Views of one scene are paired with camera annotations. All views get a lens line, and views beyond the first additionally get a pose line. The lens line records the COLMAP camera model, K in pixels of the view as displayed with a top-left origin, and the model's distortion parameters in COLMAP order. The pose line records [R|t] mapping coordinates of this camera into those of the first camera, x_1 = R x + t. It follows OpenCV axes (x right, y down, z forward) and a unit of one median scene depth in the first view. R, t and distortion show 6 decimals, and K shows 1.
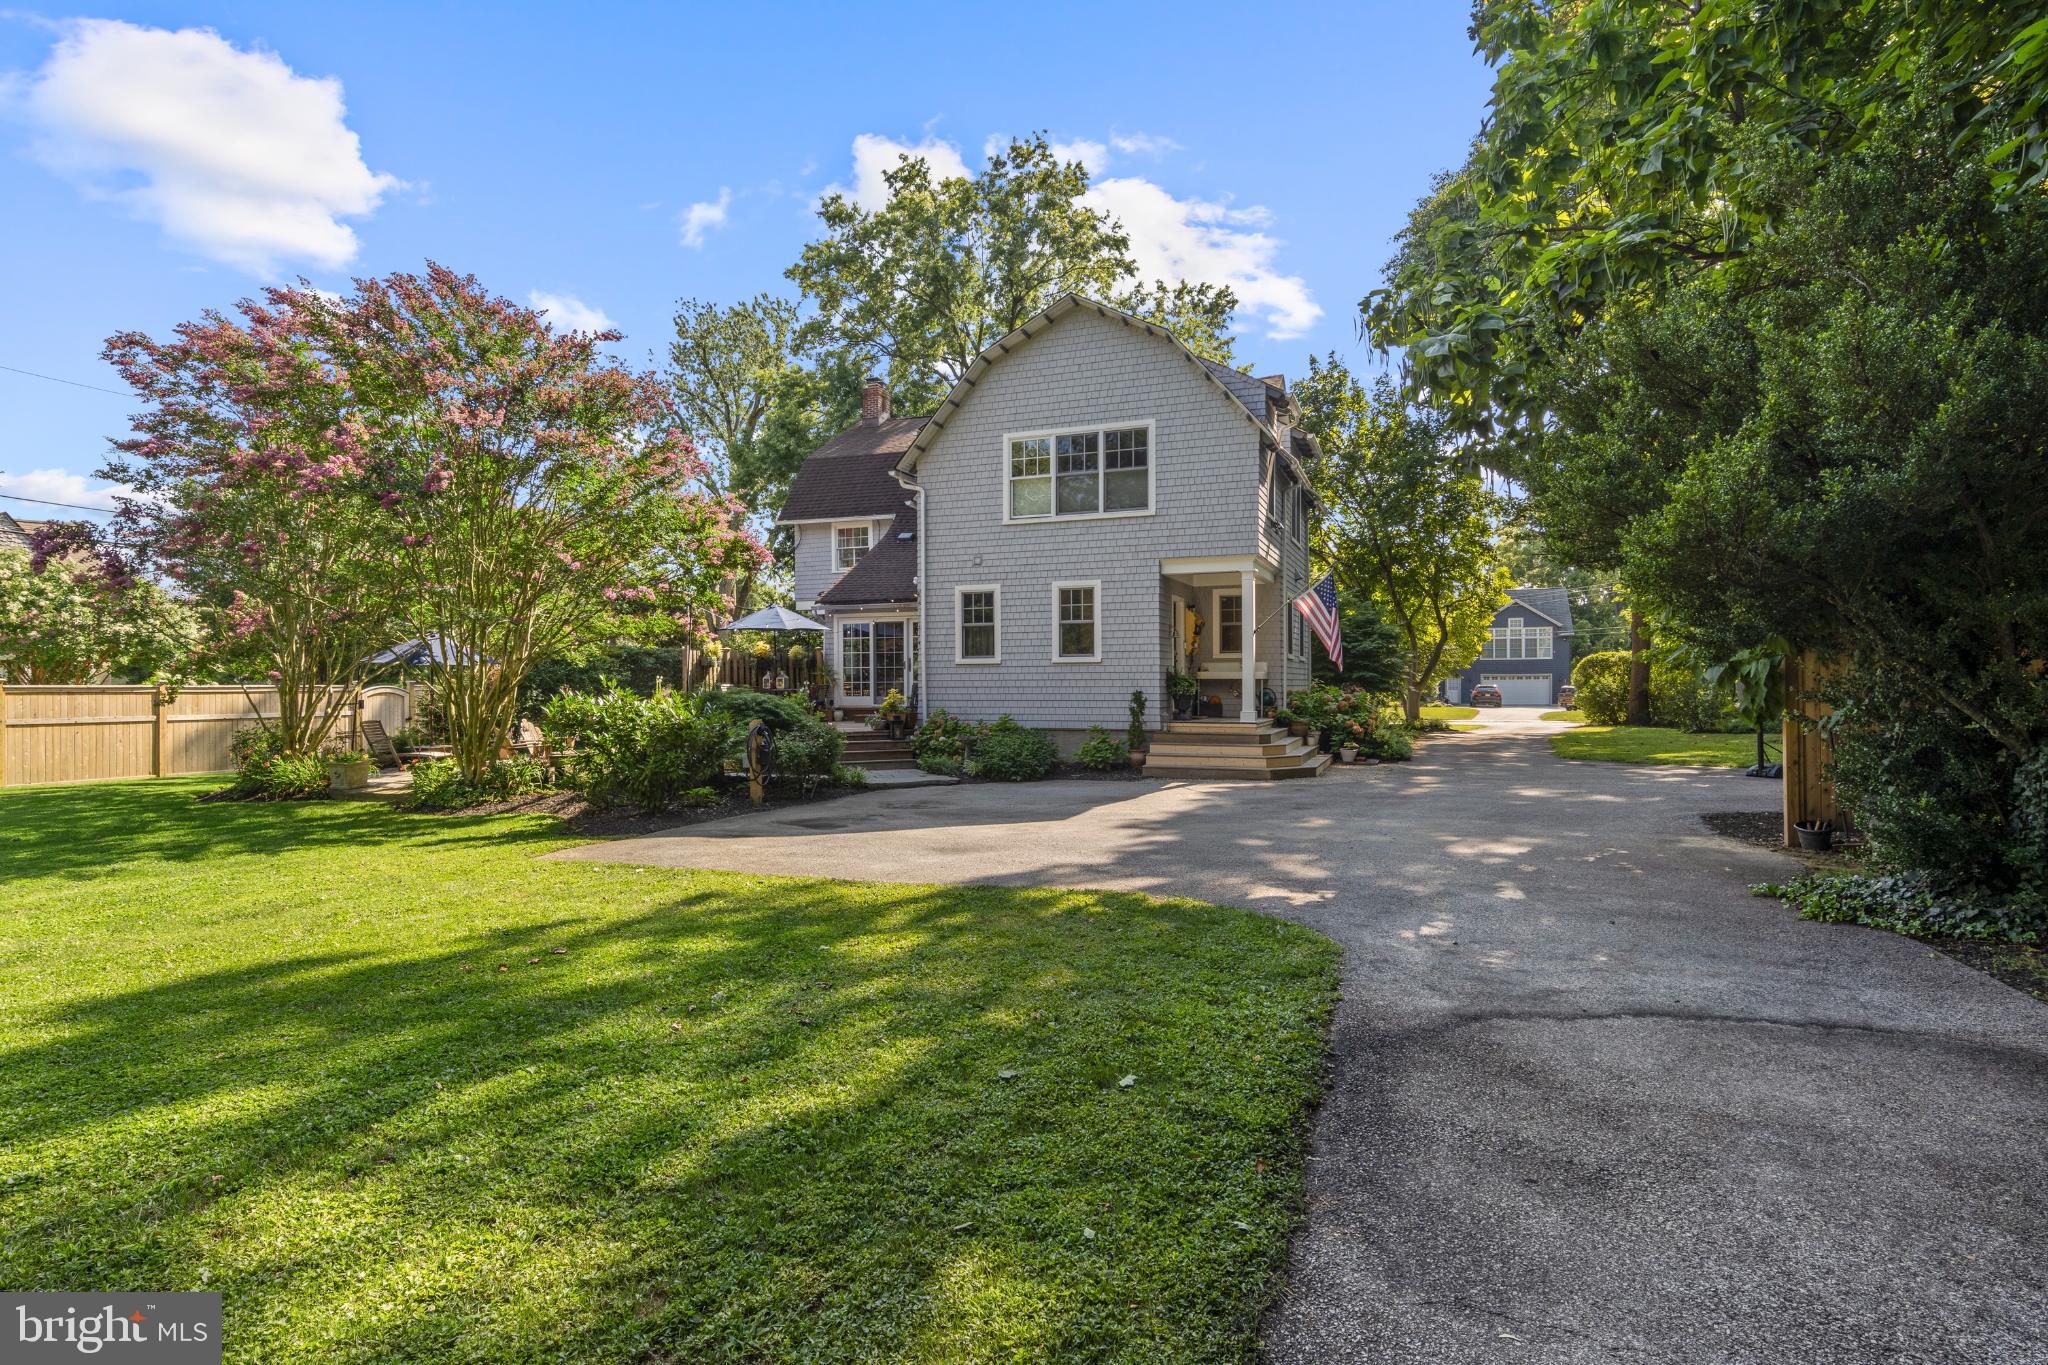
lens RADIAL K [[1044.2, 0, 1026.9], [0, 1044.2, 686.1], [0, 0, 1]] dist [0.016105, -0.003063]
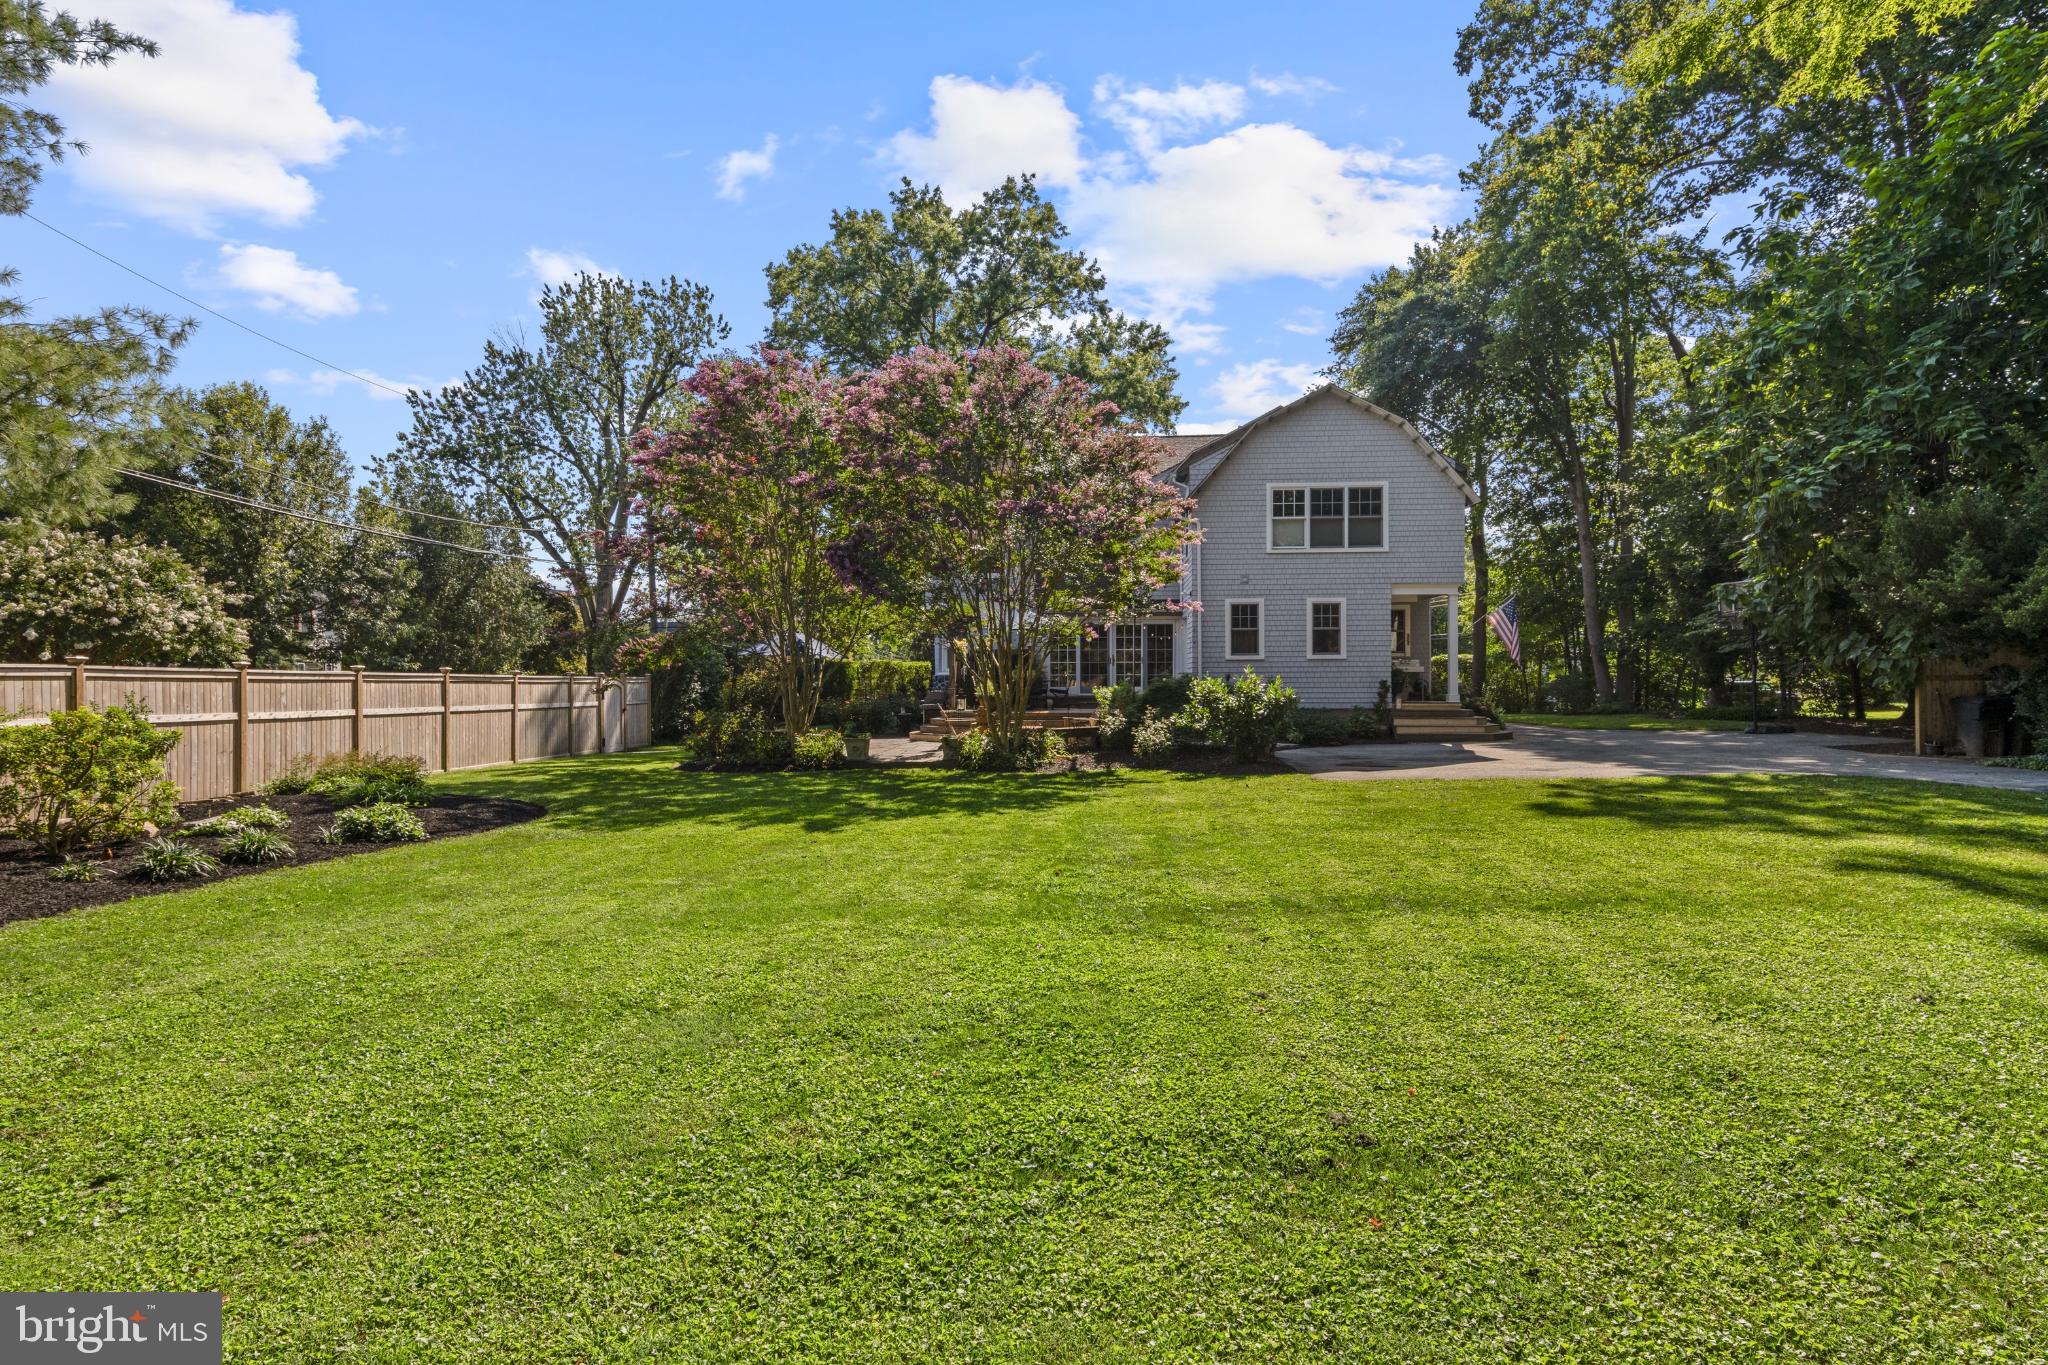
lens RADIAL K [[1123.2, 0, 1019.3], [0, 1123.2, 682.6], [0, 0, 1]] dist [0.000909, -0.000721]
pose [[0.951708, 0.000753, 0.307004, -0.738043], [0.000477, 0.999992, -0.003931, 0.012252], [-0.307004, 0.003888, 0.951700, -0.233256]]
